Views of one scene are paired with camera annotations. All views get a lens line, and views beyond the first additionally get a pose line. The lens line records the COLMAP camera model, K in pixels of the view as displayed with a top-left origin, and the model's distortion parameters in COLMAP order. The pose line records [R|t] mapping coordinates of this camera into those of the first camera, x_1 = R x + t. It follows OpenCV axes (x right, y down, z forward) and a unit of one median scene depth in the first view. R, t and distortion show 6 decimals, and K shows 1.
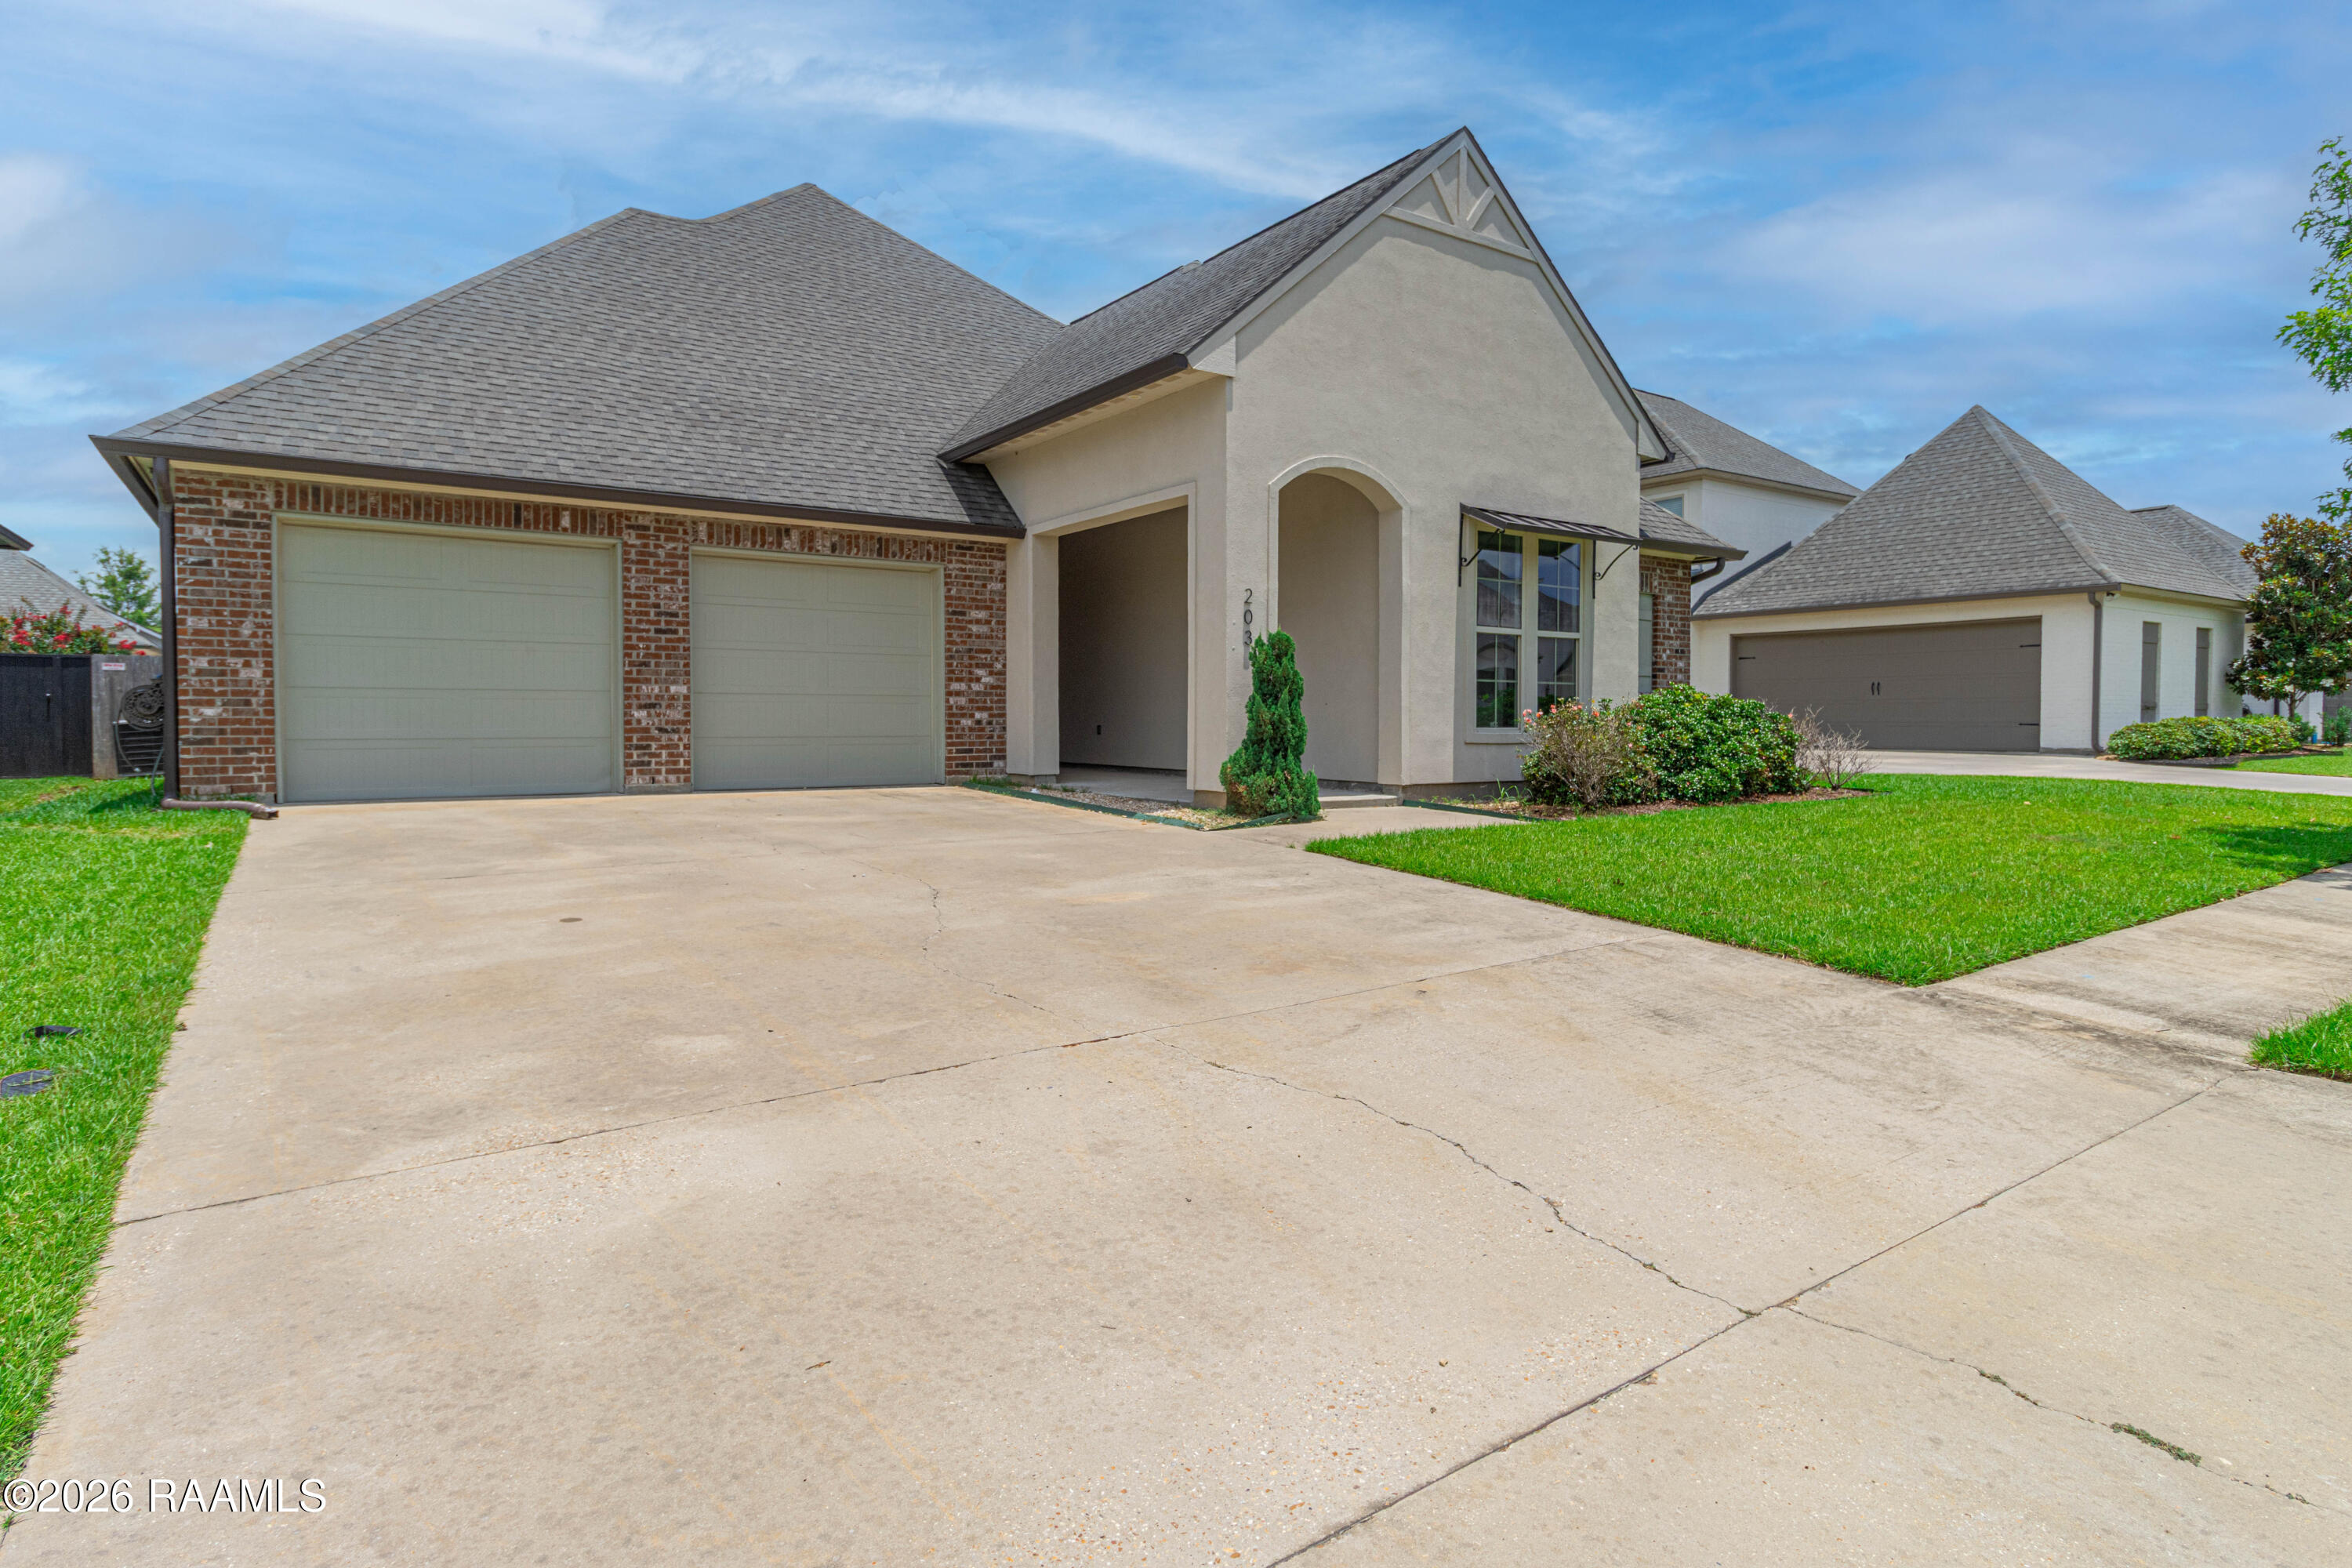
lens RADIAL K [[1249.6, 0, 1215.5], [0, 1249.6, 755.9], [0, 0, 1]] dist [0.003655, -0.002507]
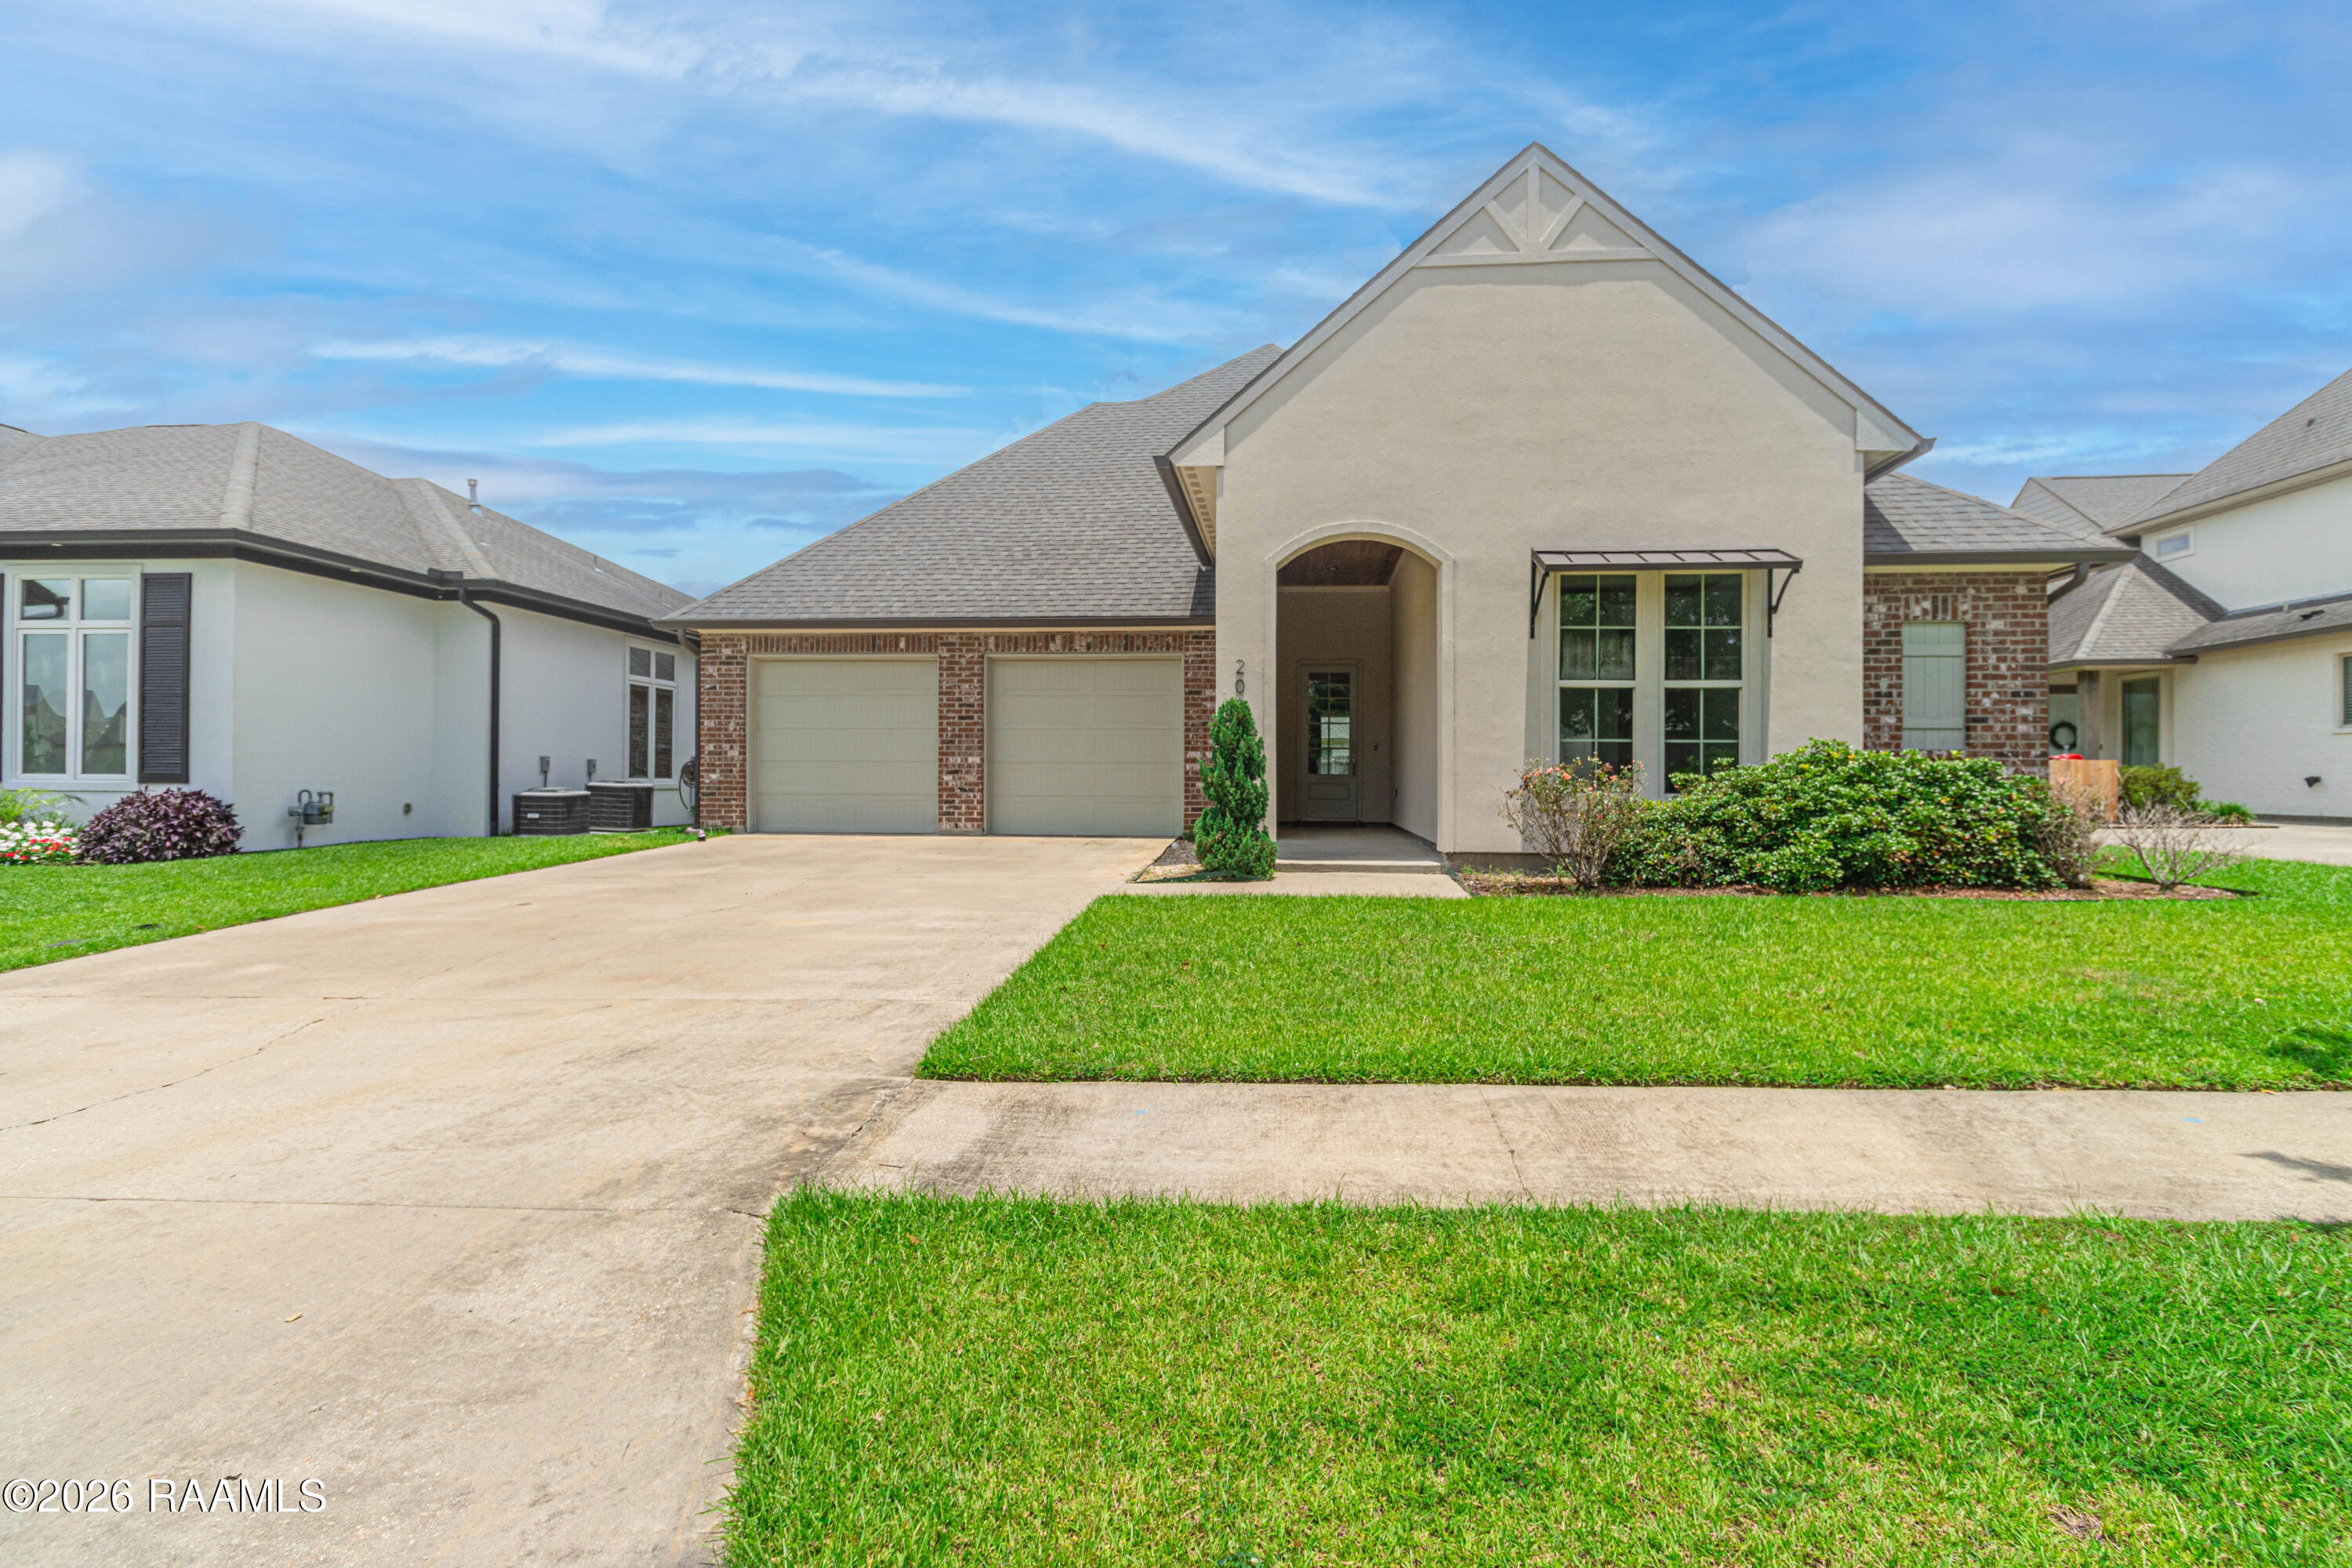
lens RADIAL K [[1137.0, 0, 1221.8], [0, 1137.0, 785.5], [0, 0, 1]] dist [0.006293, -0.000912]
pose [[0.765842, 0.003842, -0.643018, 0.578322], [-0.022305, 0.999539, -0.020593, -0.006040], [0.642642, 0.030113, 0.765574, 0.227464]]
